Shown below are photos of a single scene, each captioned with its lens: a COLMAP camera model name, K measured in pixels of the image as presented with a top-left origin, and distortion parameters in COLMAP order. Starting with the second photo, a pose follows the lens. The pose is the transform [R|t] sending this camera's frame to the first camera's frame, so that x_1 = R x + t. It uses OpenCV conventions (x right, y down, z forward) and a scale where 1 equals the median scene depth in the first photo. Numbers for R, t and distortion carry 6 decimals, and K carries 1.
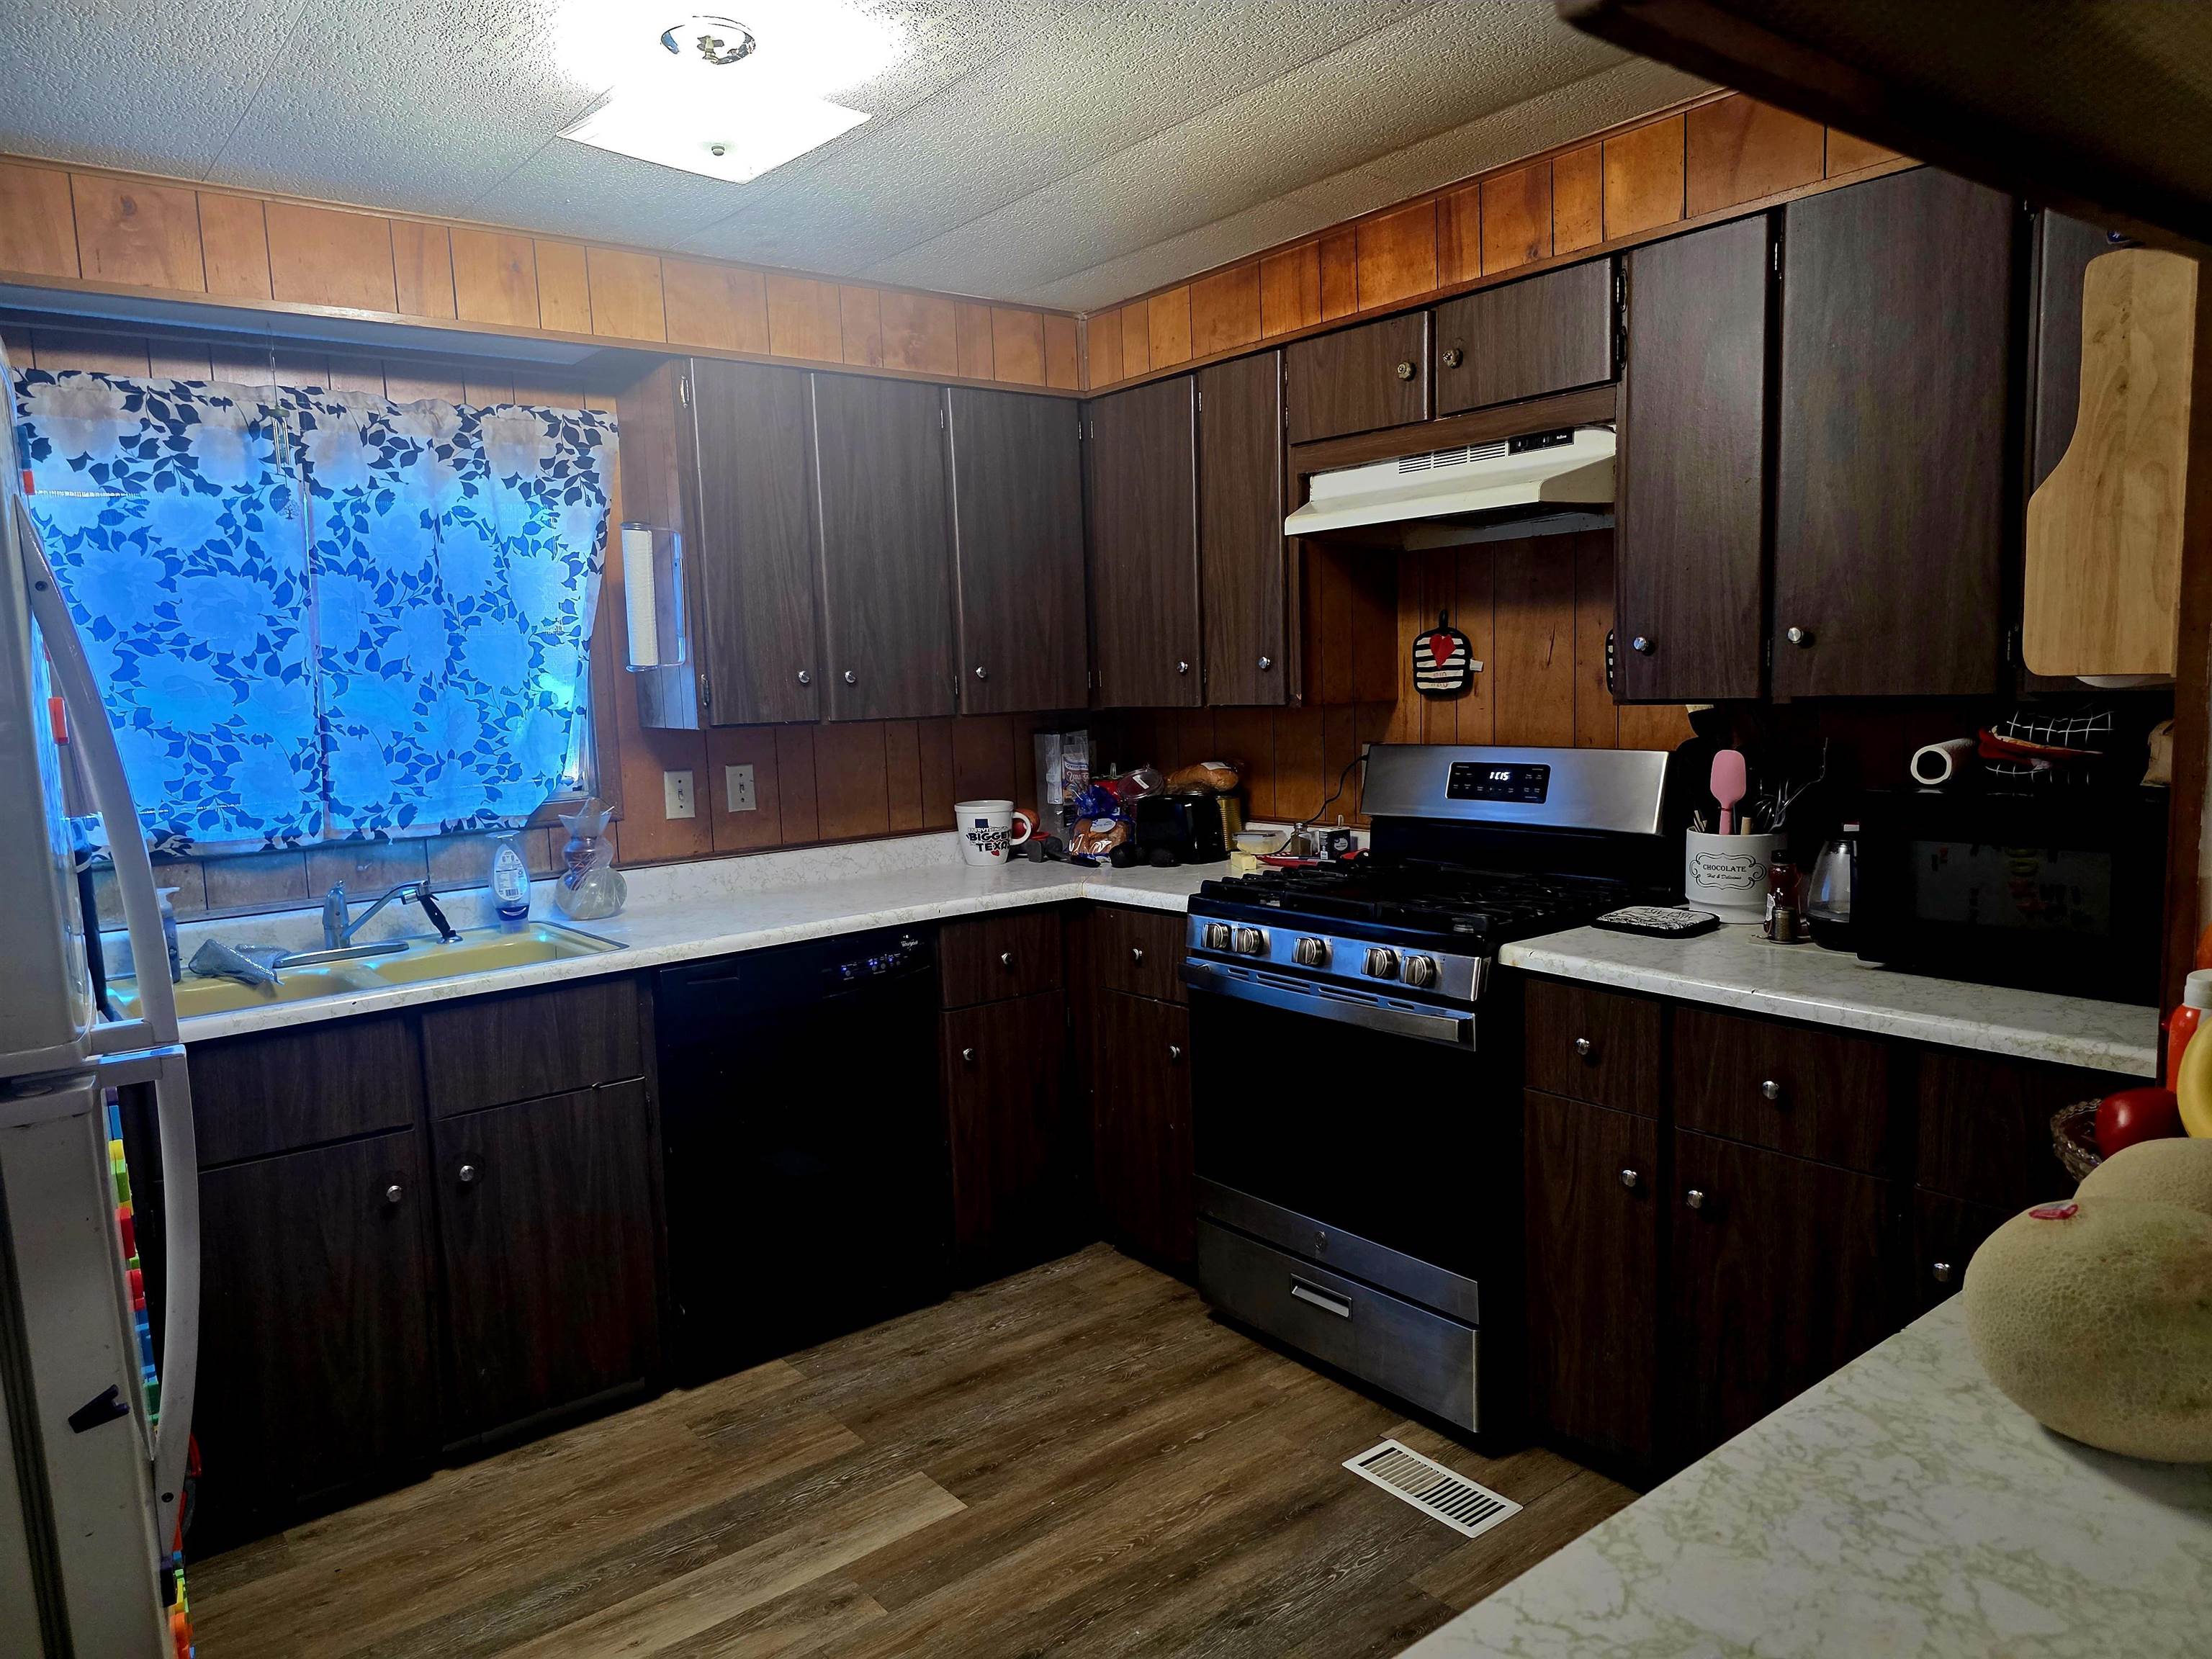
lens RADIAL K [[1475.1, 0, 1104.2], [0, 1475.1, 841.4], [0, 0, 1]] dist [0.053125, -0.055885]
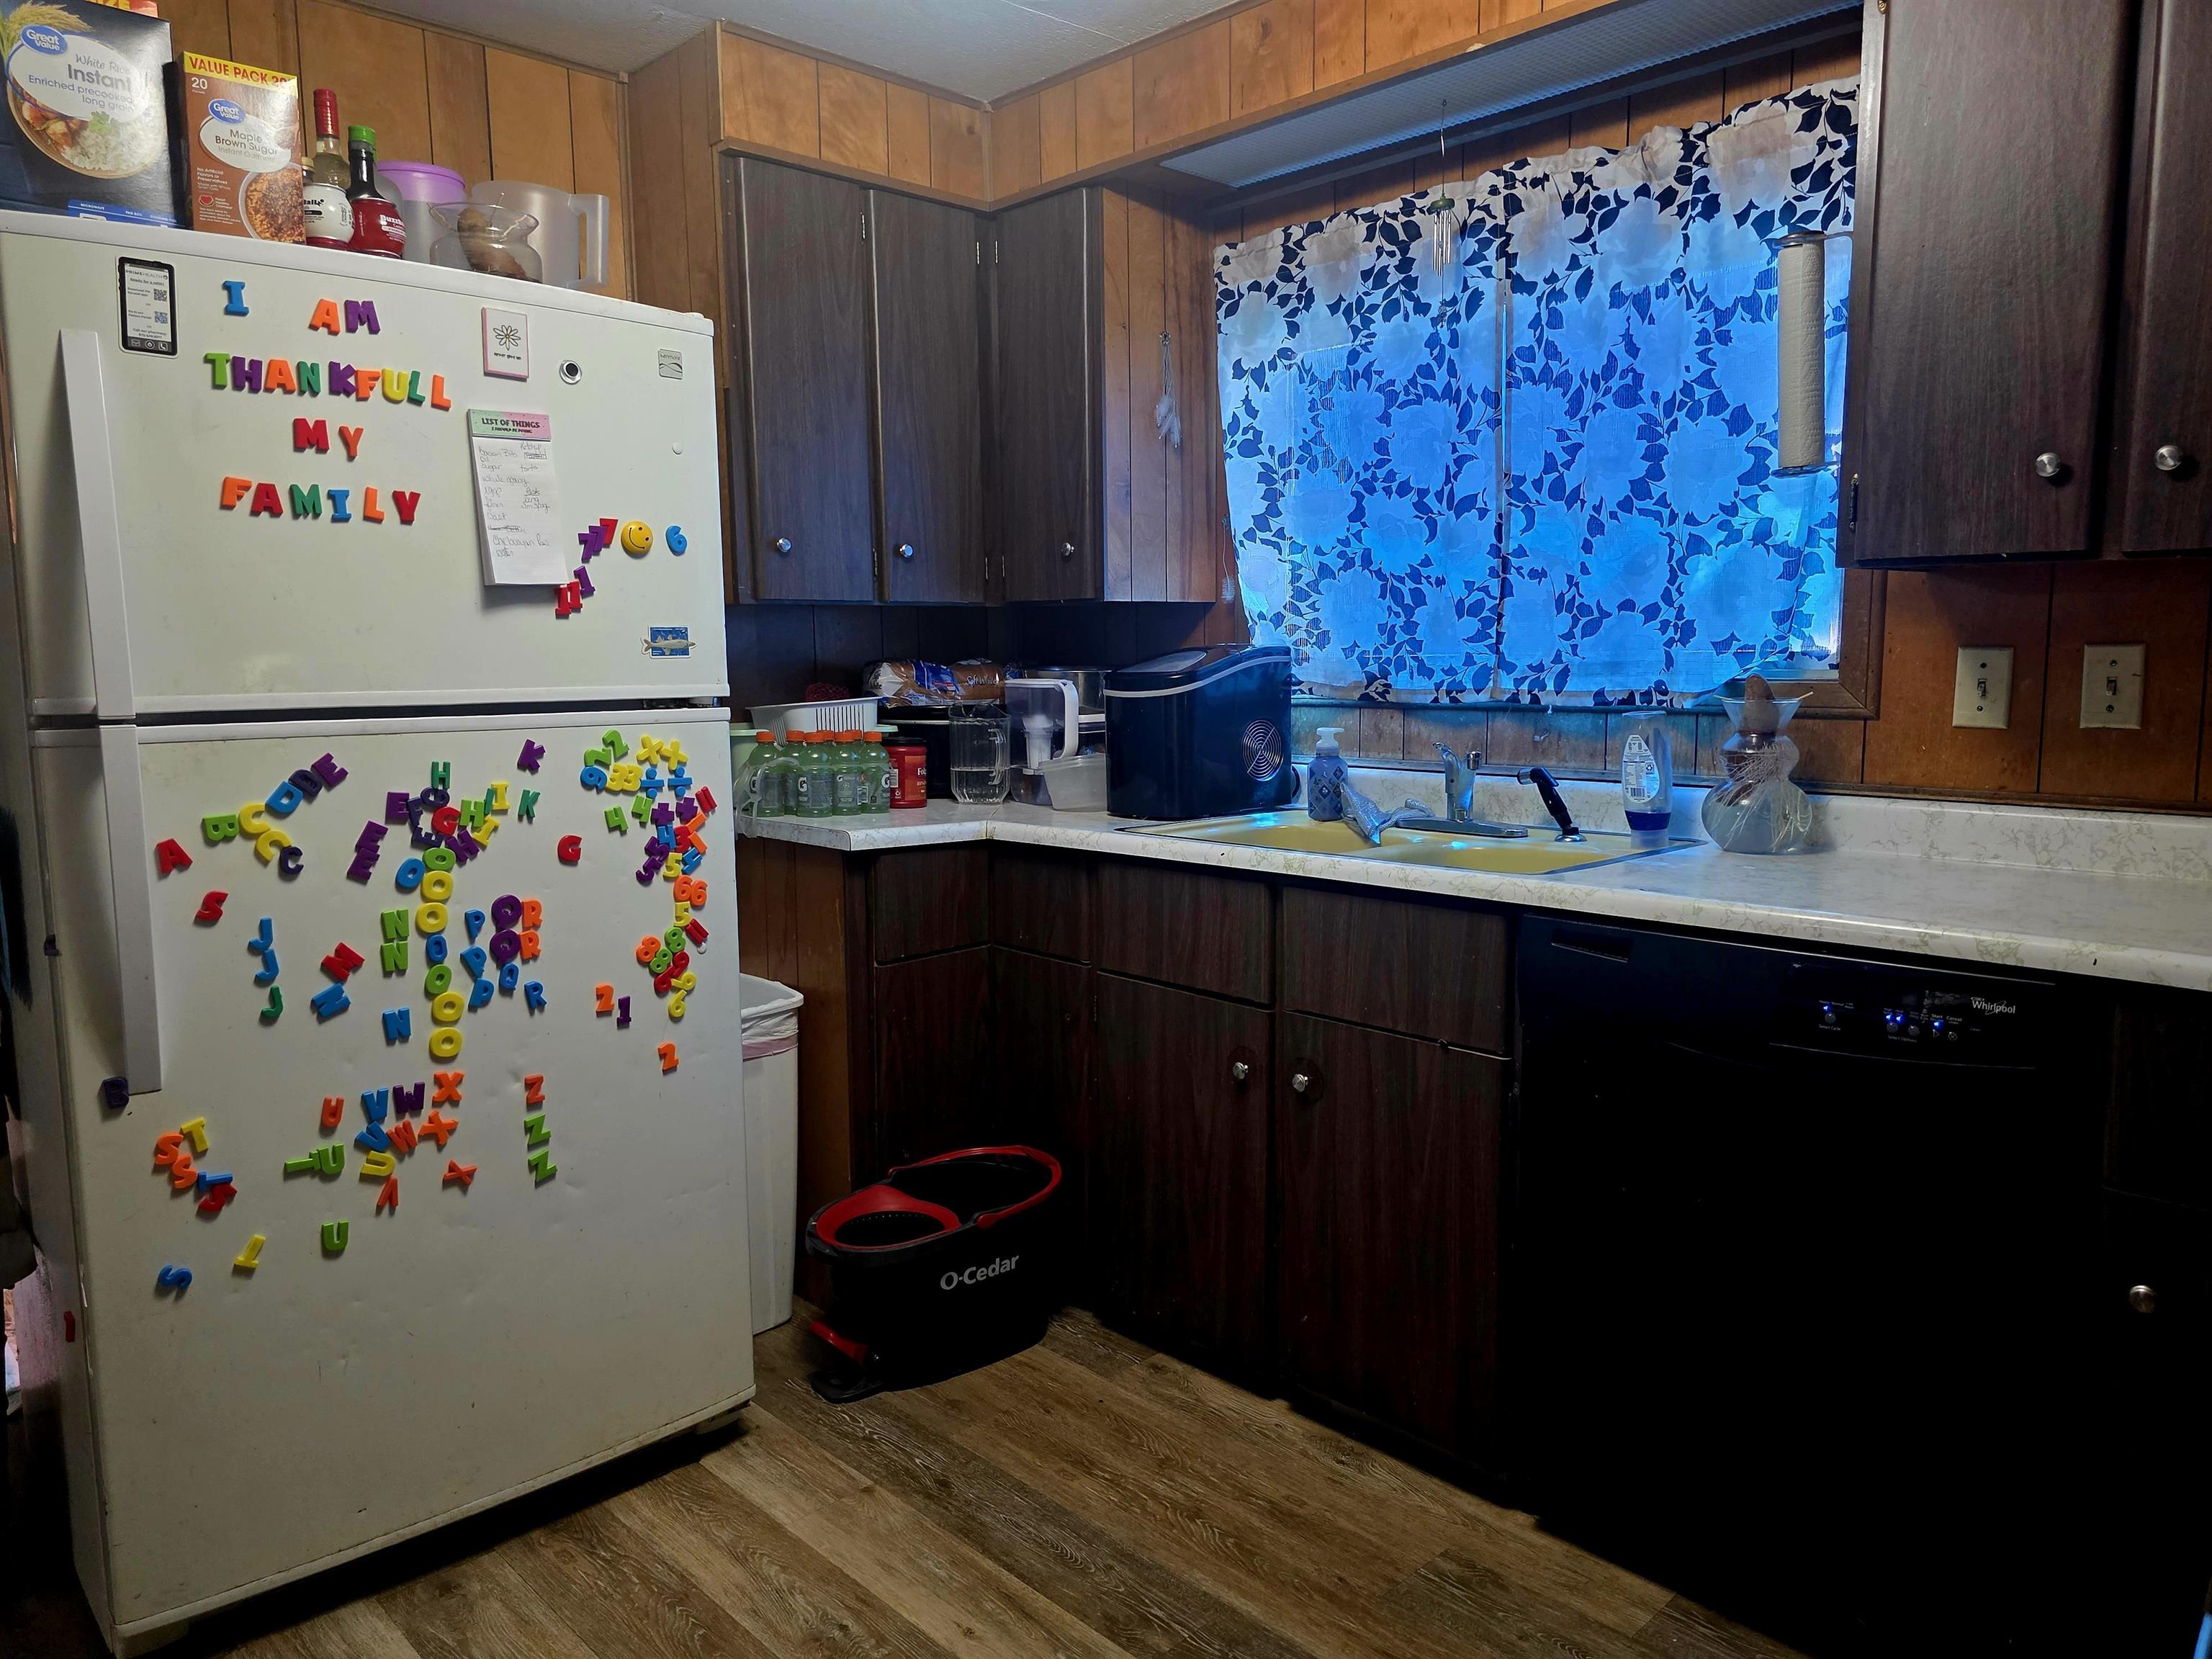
lens RADIAL K [[1485.6, 0, 1106.0], [0, 1485.6, 829.5], [0, 0, 1]] dist [0.056583, -0.063138]
pose [[0.096686, 0.154858, -0.983194, 0.336847], [-0.113413, 0.983102, 0.143691, -0.026594], [0.988832, 0.097614, 0.112615, 0.696736]]
